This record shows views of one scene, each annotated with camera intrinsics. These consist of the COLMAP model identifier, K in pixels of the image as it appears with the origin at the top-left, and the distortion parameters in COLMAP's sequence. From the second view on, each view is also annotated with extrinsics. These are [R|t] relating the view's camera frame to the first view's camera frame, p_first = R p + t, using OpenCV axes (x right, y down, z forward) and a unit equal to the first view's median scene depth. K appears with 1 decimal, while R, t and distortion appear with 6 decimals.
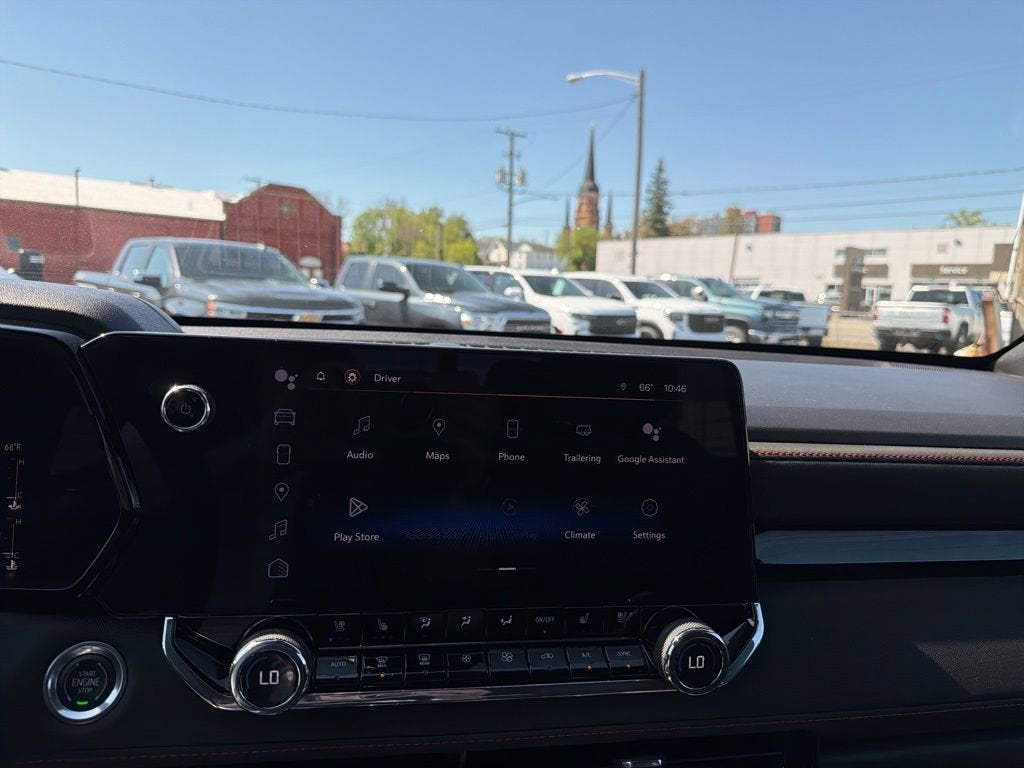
lens RADIAL K [[692.7, 0, 512.0], [0, 692.7, 384.0], [0, 0, 1]] dist [0.071417, -0.154302]
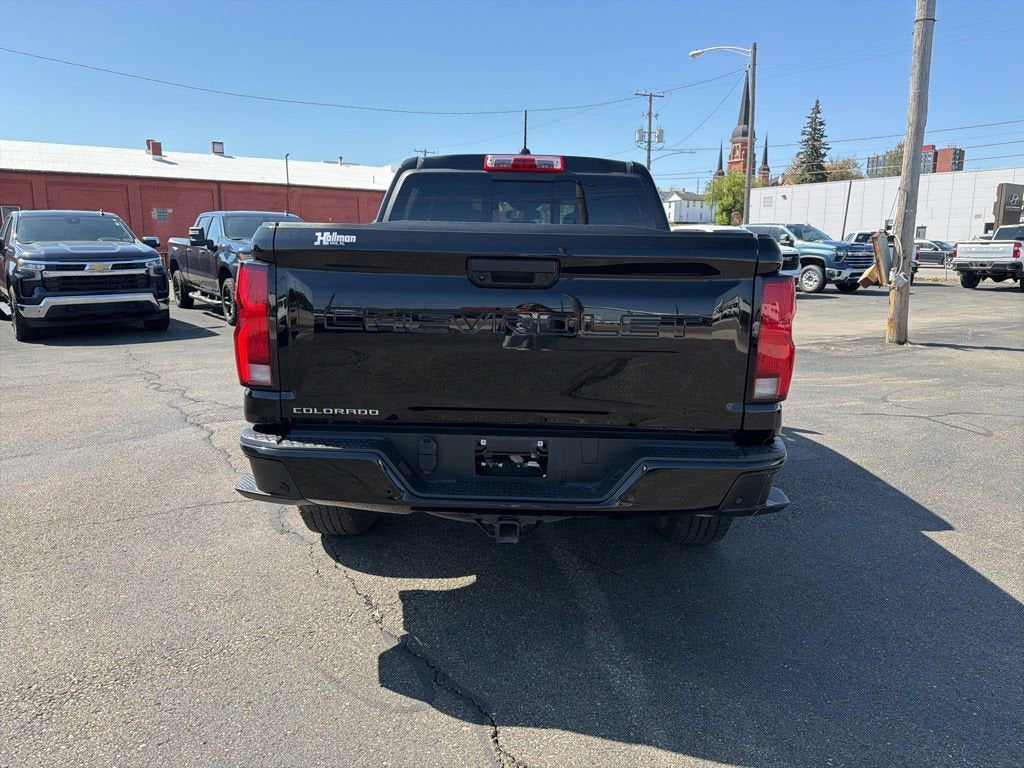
lens RADIAL K [[731.1, 0, 506.0], [0, 731.1, 383.7], [0, 0, 1]] dist [0.011481, -0.026456]
pose [[0.975018, 0.006843, -0.222019, 0.072019], [0.005179, 0.998553, 0.053521, 0.050669], [0.222064, -0.053334, 0.973572, -0.350738]]
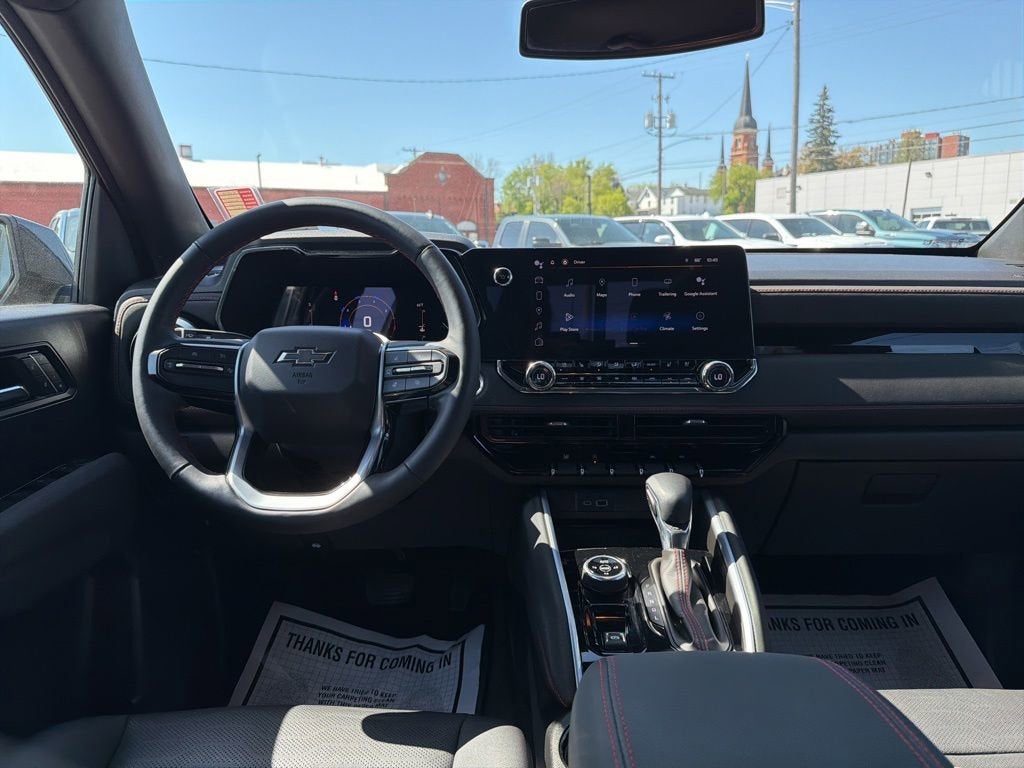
lens RADIAL K [[692.7, 0, 512.0], [0, 692.7, 384.0], [0, 0, 1]] dist [0.071417, -0.154302]
pose [[0.975568, -0.023211, -0.218467, 0.002960], [0.037087, 0.997532, 0.059626, 0.007551], [0.216544, -0.066272, 0.974021, -0.040309]]
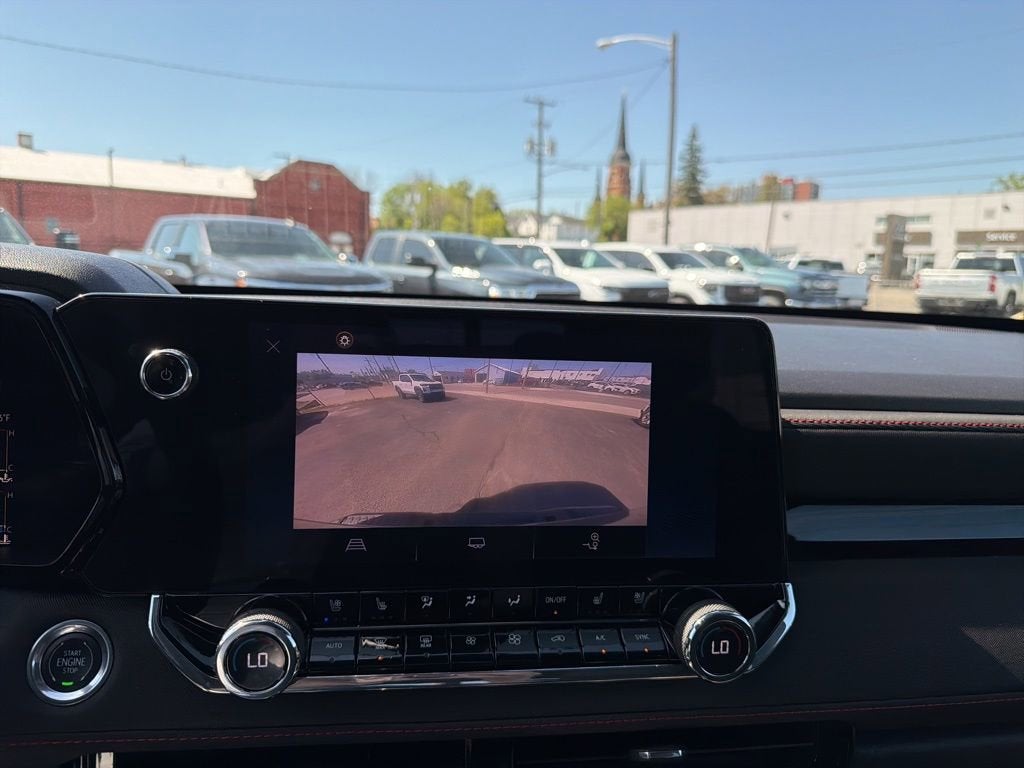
lens RADIAL K [[698.6, 0, 512.0], [0, 698.6, 384.0], [0, 0, 1]] dist [0.033333, -0.080571]
pose [[0.998987, -0.006715, -0.044502, 0.000977], [0.008300, 0.999334, 0.035534, 0.000515], [0.044234, -0.035867, 0.998377, 0.002317]]
